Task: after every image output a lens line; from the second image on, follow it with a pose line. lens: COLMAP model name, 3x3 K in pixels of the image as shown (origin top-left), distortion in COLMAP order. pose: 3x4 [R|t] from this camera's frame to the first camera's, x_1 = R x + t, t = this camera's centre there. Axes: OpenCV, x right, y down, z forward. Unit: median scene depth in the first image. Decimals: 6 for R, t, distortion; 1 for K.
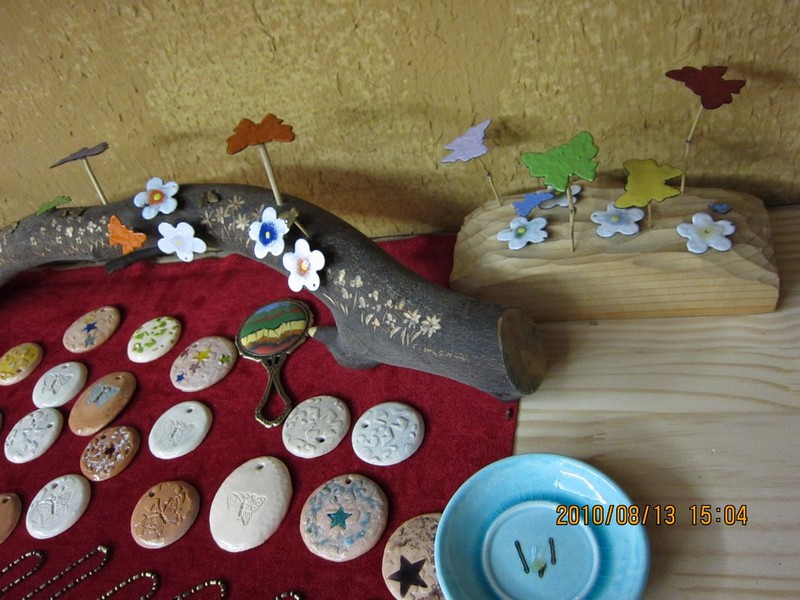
lens RADIAL K [[657.3, 0, 400.0], [0, 657.3, 300.0], [0, 0, 1]] dist [-0.042327, 0.008489]
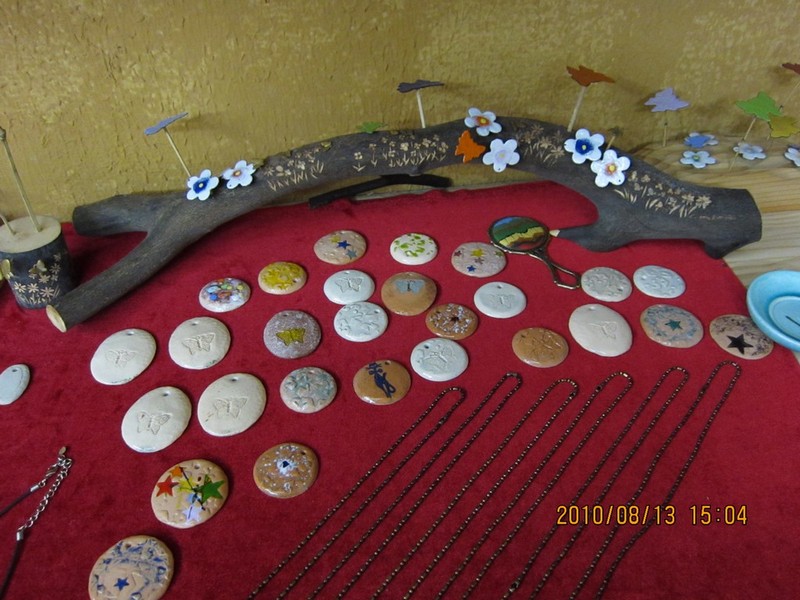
lens RADIAL K [[657.3, 0, 400.0], [0, 657.3, 300.0], [0, 0, 1]] dist [-0.042327, 0.008489]
pose [[0.916470, -0.038231, 0.398273, -1.079007], [0.067993, 0.995827, -0.060866, 0.274866], [-0.394284, 0.082862, 0.915245, -0.118539]]
